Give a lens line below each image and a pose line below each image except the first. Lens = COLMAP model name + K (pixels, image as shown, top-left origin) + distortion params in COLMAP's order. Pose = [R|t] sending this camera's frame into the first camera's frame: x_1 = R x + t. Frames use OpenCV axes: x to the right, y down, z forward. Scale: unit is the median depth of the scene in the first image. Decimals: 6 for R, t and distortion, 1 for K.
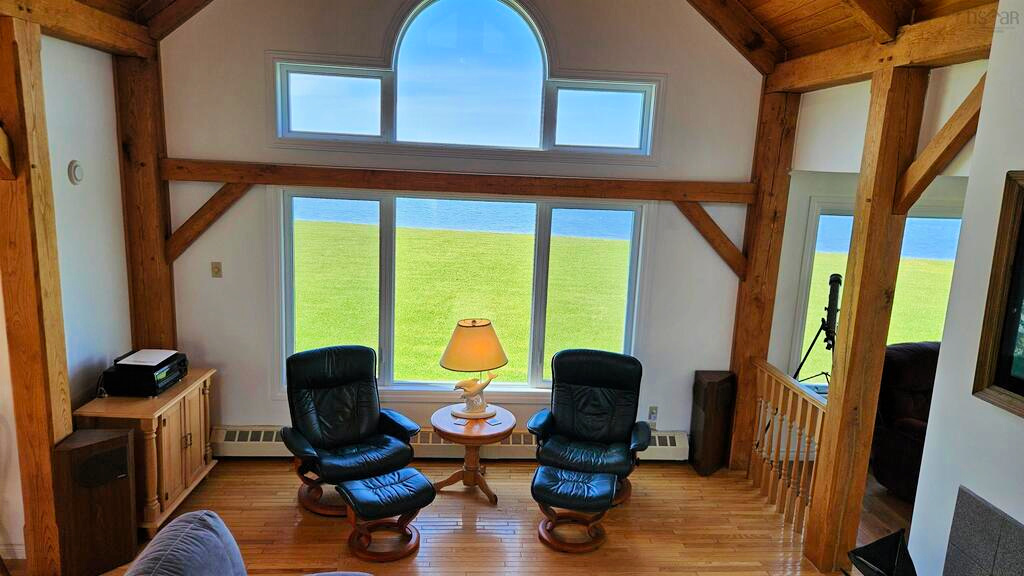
lens RADIAL K [[692.3, 0, 512.0], [0, 692.3, 288.0], [0, 0, 1]] dist [0.055097, -0.001469]
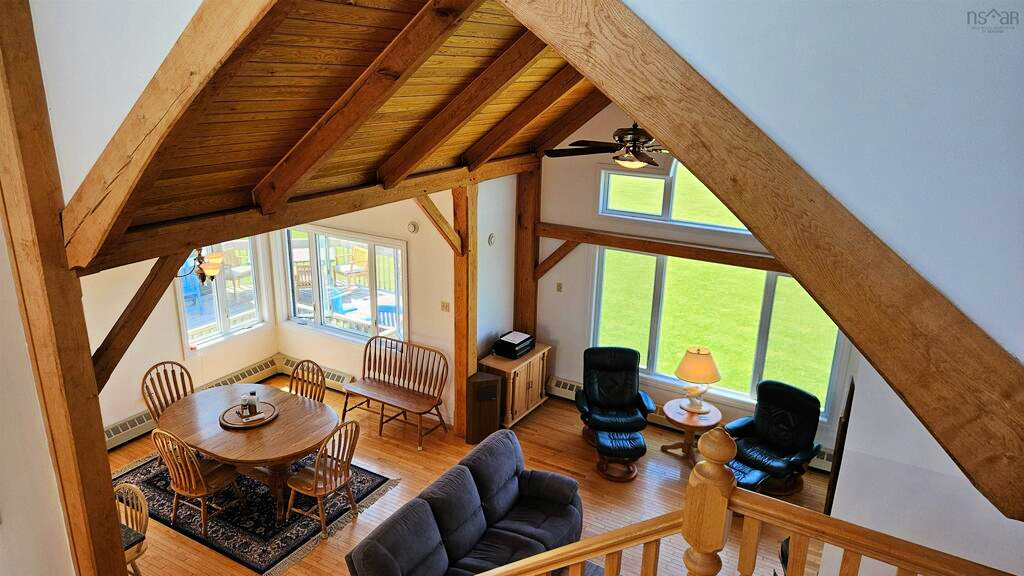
lens RADIAL K [[692.3, 0, 512.0], [0, 692.3, 288.0], [0, 0, 1]] dist [0.055097, -0.001469]
pose [[0.823042, 0.150987, -0.547545, 0.417094], [-0.089722, 0.986477, 0.137159, -0.255094], [0.560850, -0.063761, 0.825459, -0.464484]]
